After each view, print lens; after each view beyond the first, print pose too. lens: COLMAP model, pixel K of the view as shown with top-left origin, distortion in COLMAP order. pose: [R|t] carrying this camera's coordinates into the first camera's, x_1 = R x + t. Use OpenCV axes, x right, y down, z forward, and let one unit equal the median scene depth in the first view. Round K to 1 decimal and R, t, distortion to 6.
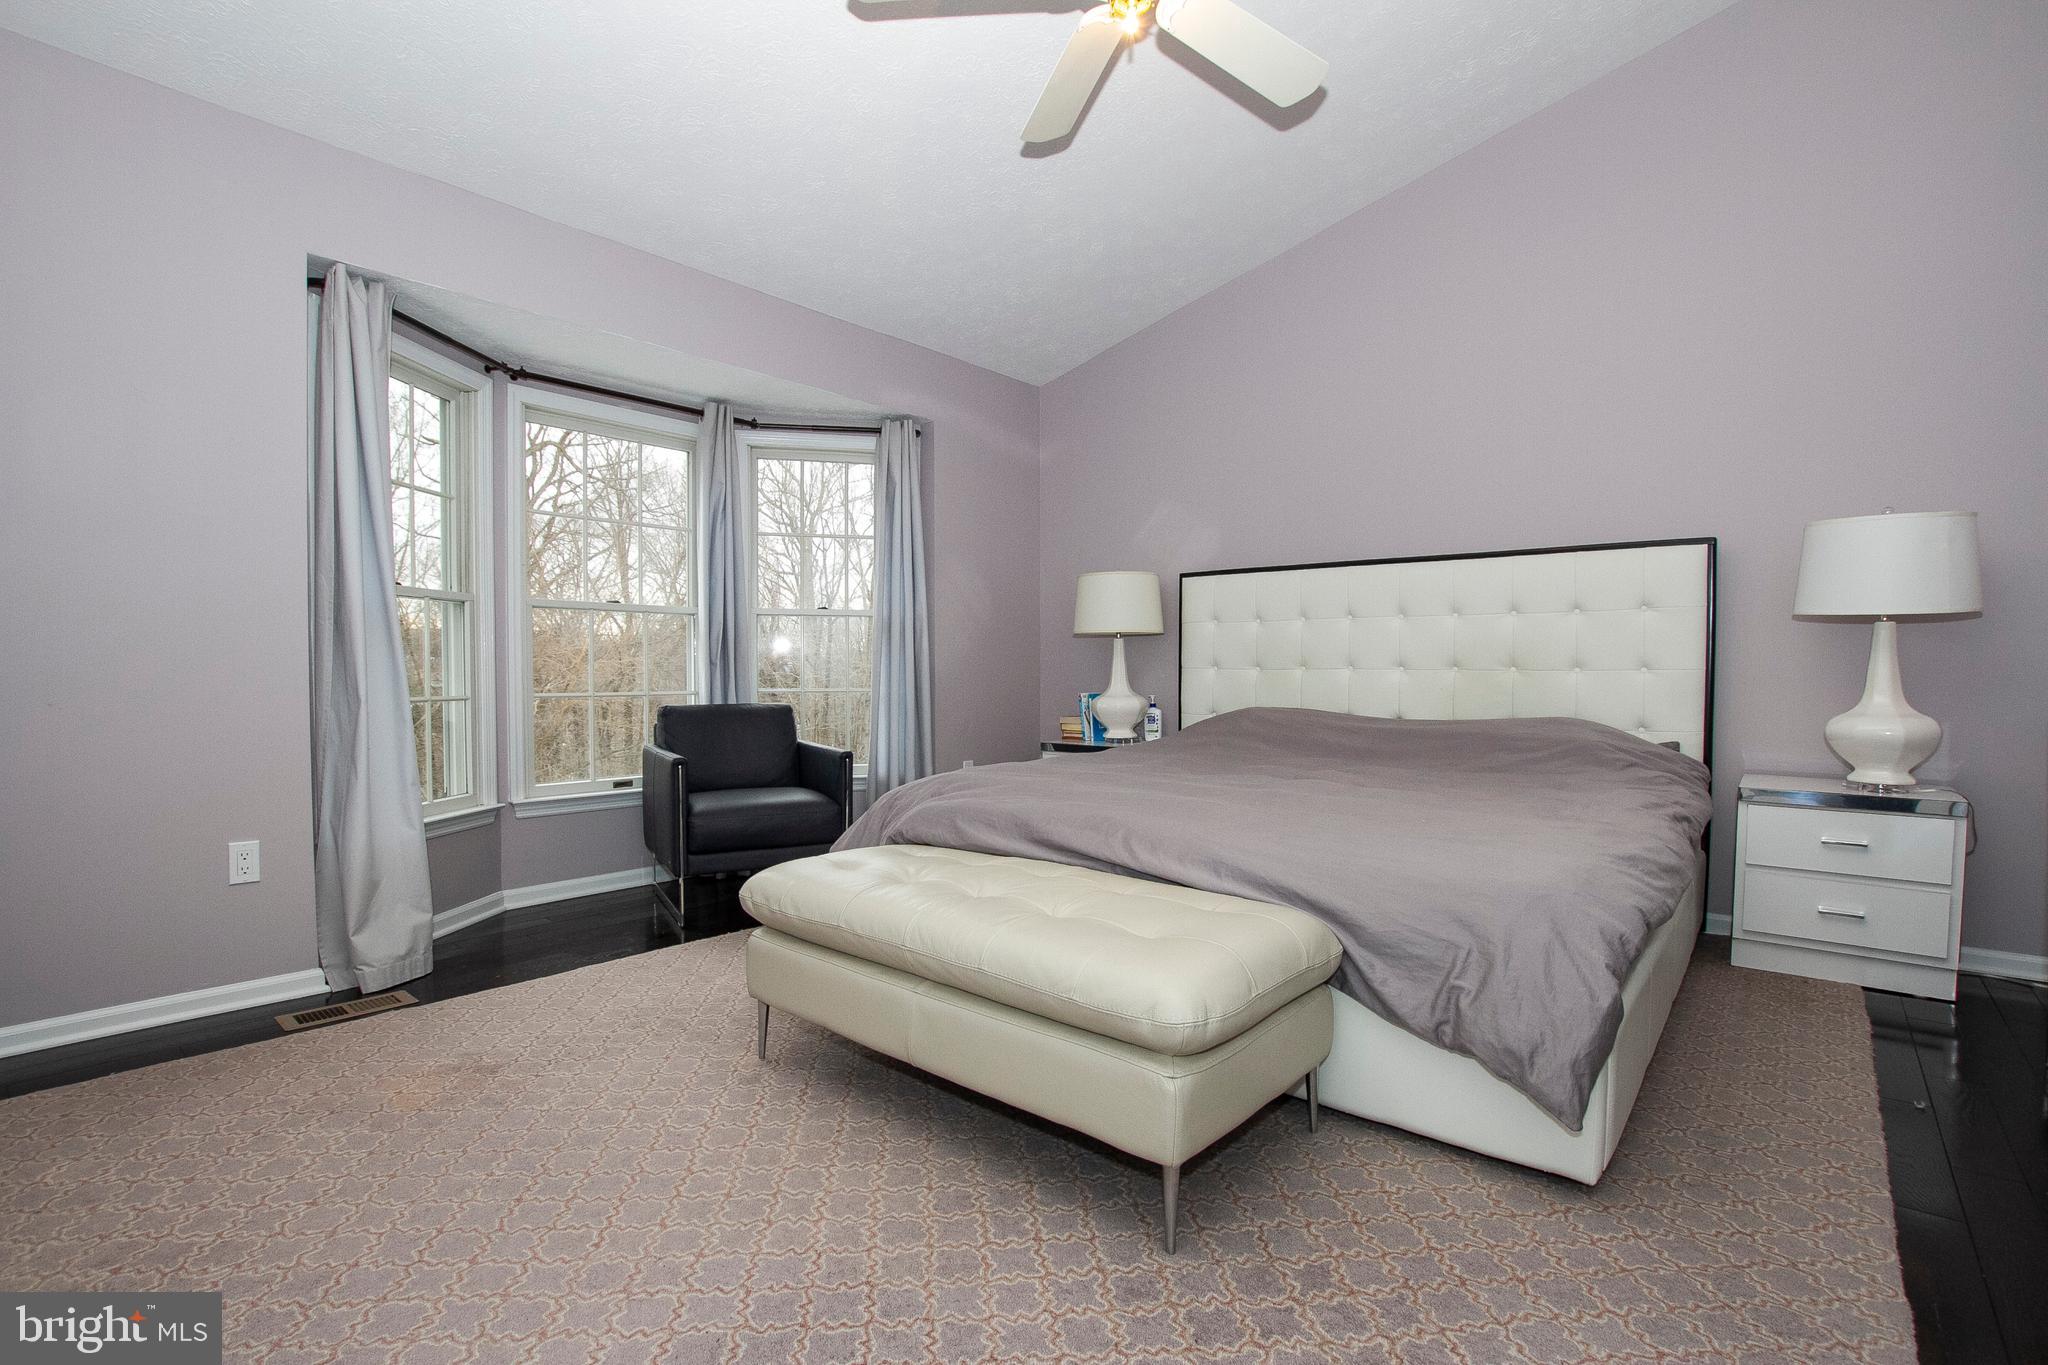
lens RADIAL K [[955.2, 0, 994.2], [0, 955.2, 671.4], [0, 0, 1]] dist [-0.019619, -0.000442]
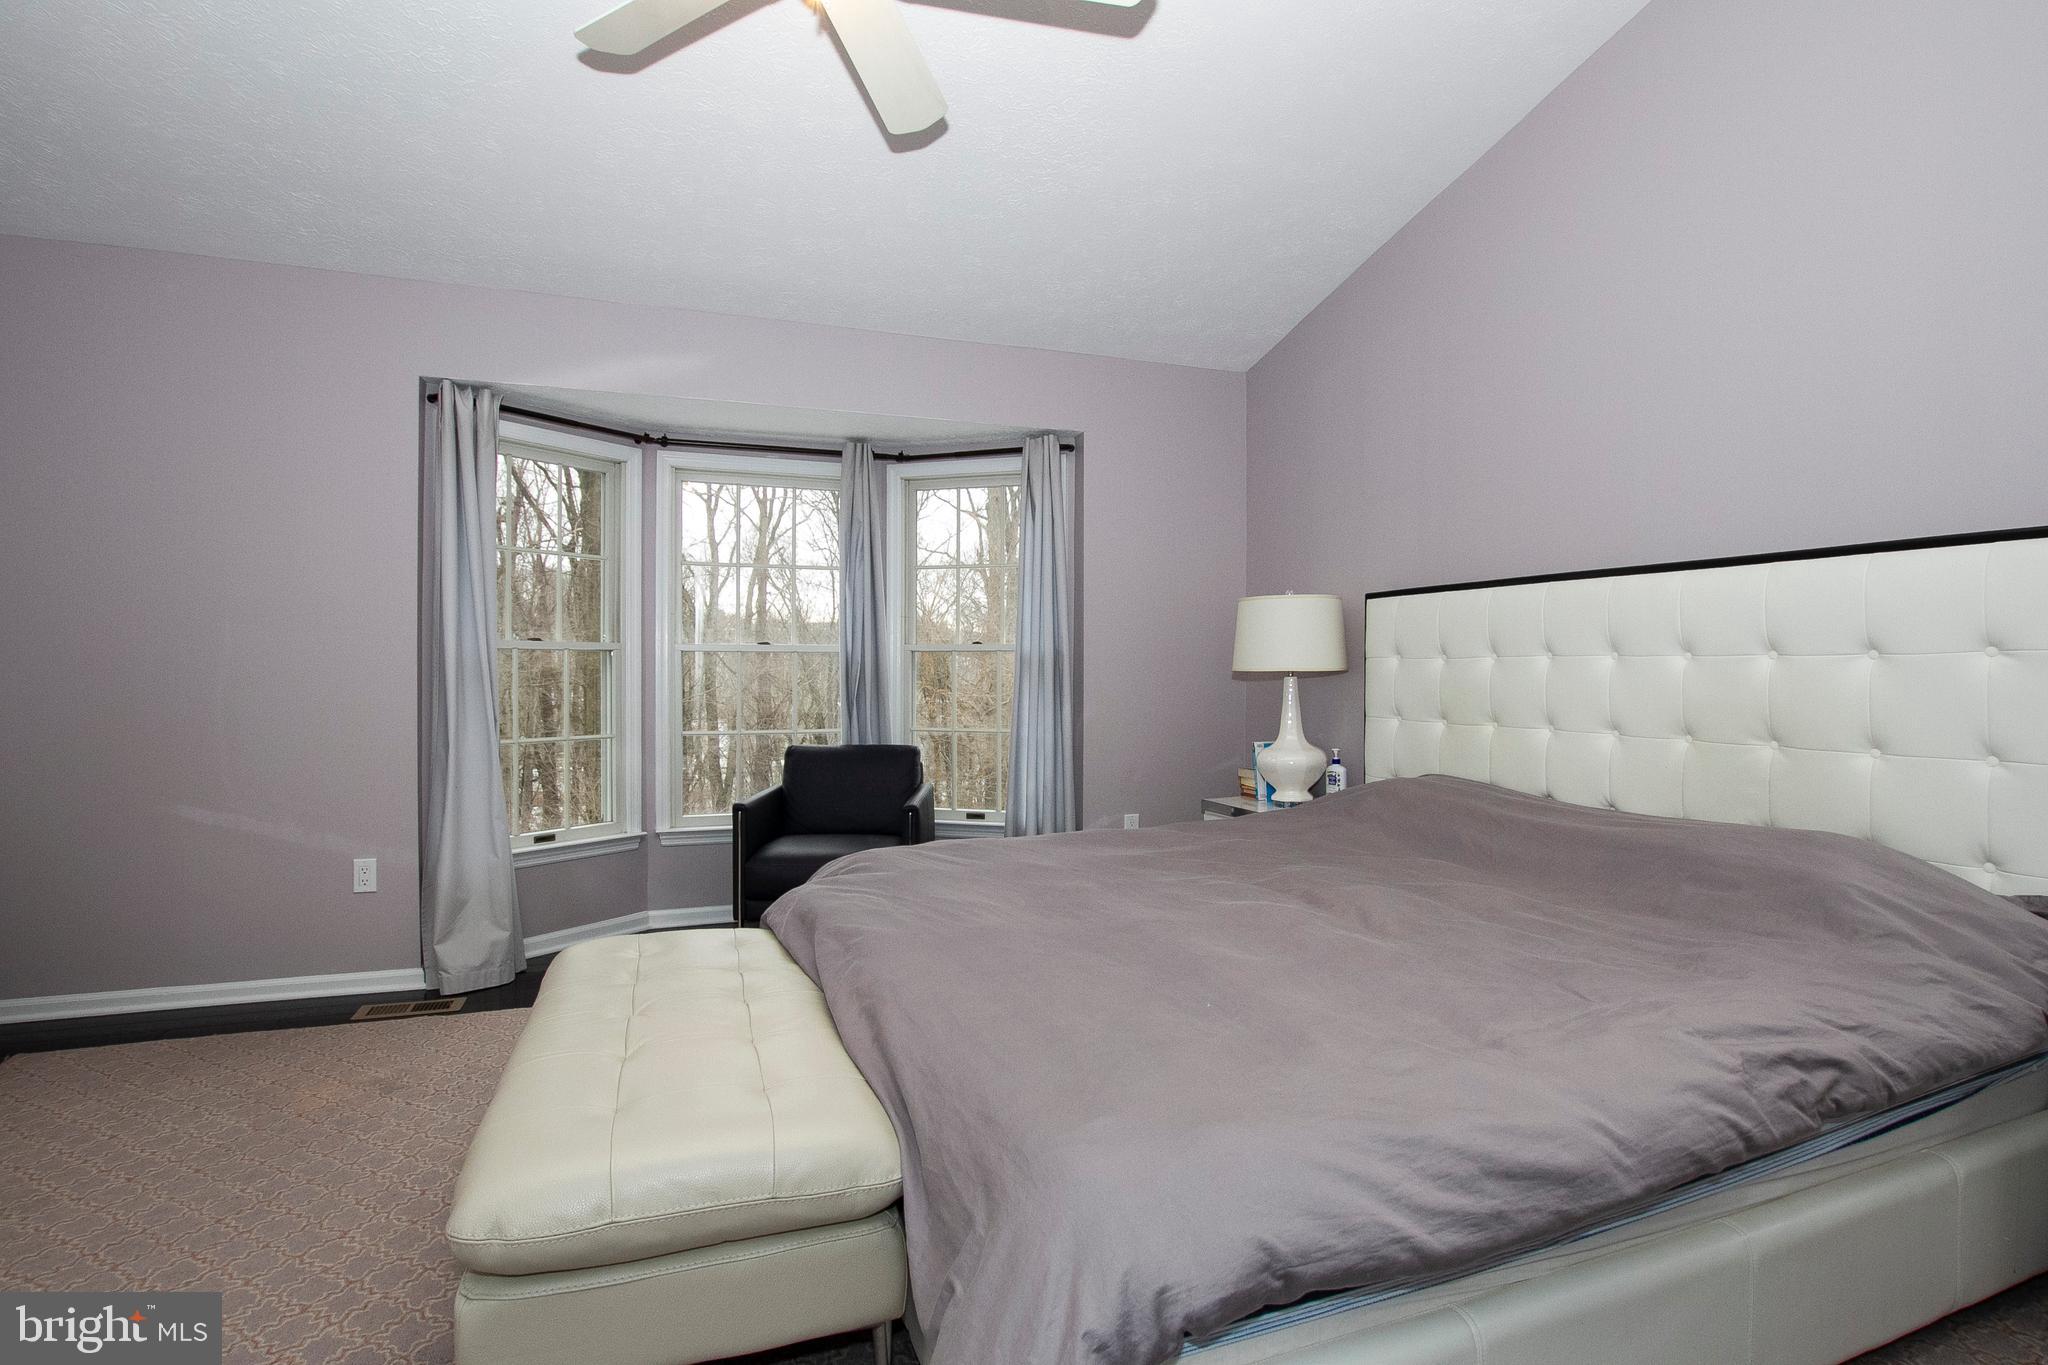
lens RADIAL K [[999.2, 0, 1043.0], [0, 999.2, 654.8], [0, 0, 1]] dist [-0.023173, 0.000120]
pose [[0.875914, -0.005433, -0.482436, 0.405786], [-0.001147, 0.999910, -0.013343, -0.047291], [0.482465, 0.012240, 0.875830, 0.190438]]
